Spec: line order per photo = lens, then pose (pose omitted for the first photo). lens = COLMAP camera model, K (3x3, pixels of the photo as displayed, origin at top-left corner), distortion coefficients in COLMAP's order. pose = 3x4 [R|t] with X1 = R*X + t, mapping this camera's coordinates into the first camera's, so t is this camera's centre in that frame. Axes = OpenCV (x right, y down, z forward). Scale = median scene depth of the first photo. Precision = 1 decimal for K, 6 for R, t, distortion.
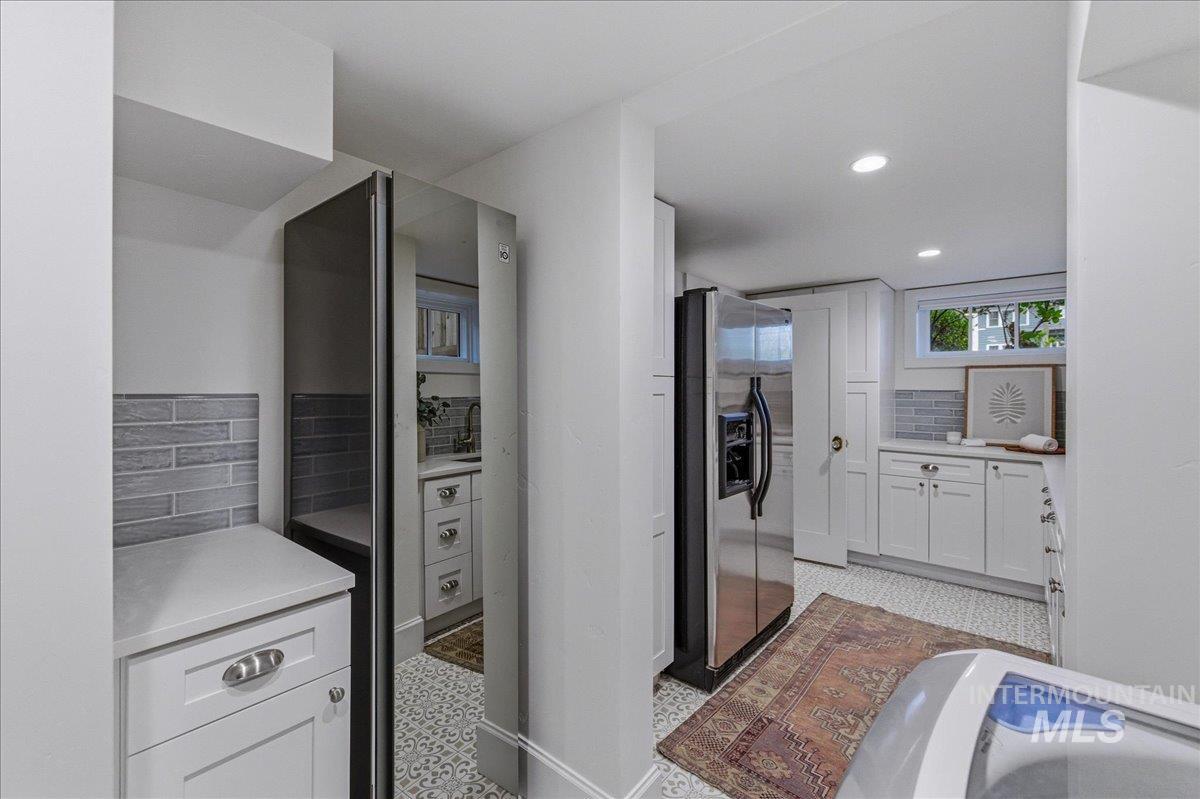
lens RADIAL K [[504.7, 0, 591.6], [0, 504.7, 391.4], [0, 0, 1]] dist [0.000812, -0.000075]
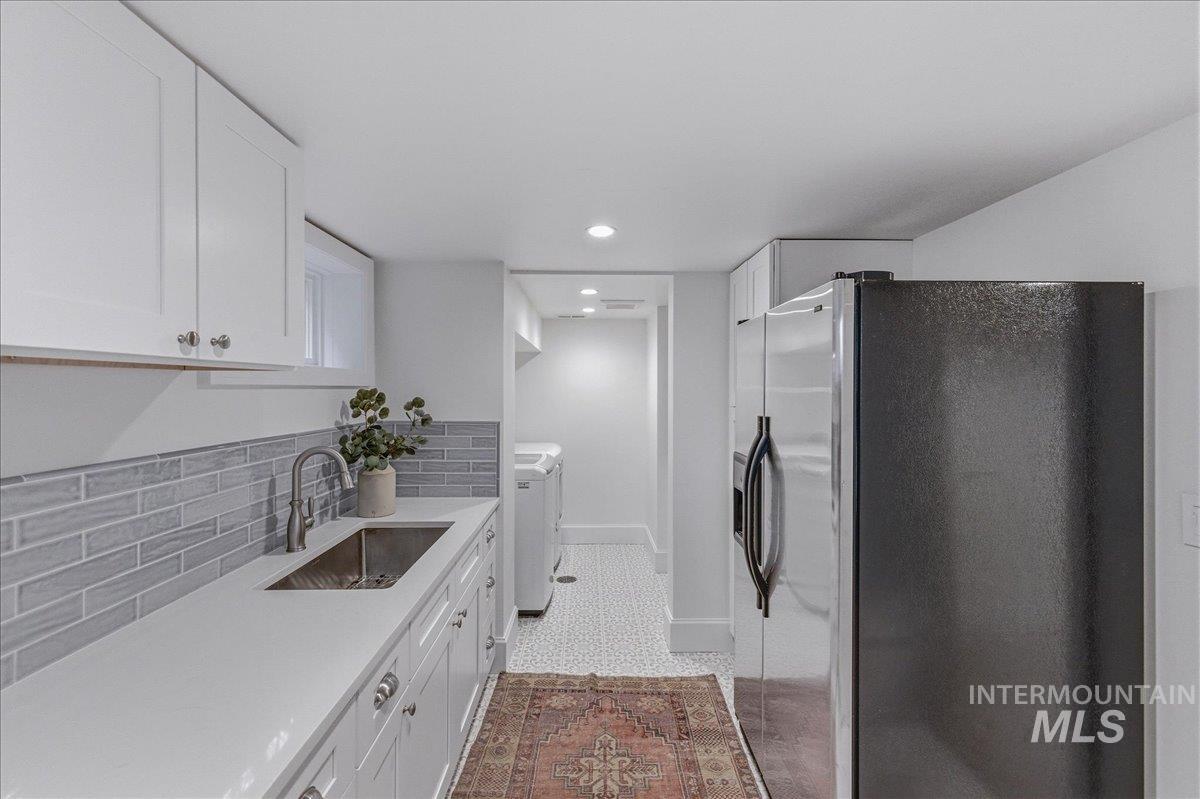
lens RADIAL K [[504.7, 0, 598.6], [0, 504.7, 392.5], [0, 0, 1]] dist [0.000812, -0.000075]
pose [[-0.746655, 0.002973, -0.665205, 0.681853], [-0.008142, 0.999874, 0.013607, -0.048639], [0.665162, 0.015576, -0.746536, 0.958405]]
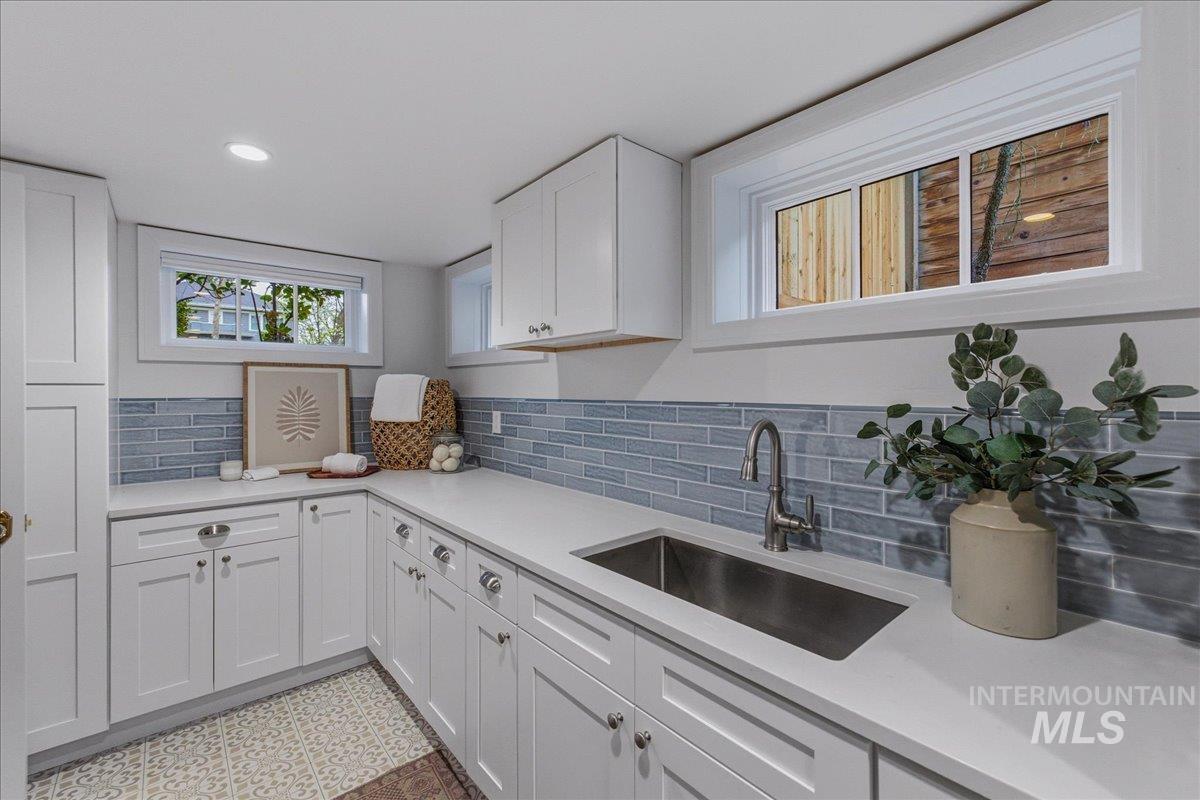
lens RADIAL K [[504.7, 0, 597.1], [0, 504.7, 389.4], [0, 0, 1]] dist [0.000812, -0.000075]
pose [[0.159505, -0.001419, 0.987196, 0.157875], [0.009540, 0.999954, -0.000104, -0.009259], [-0.987151, 0.009434, 0.159512, 0.459128]]
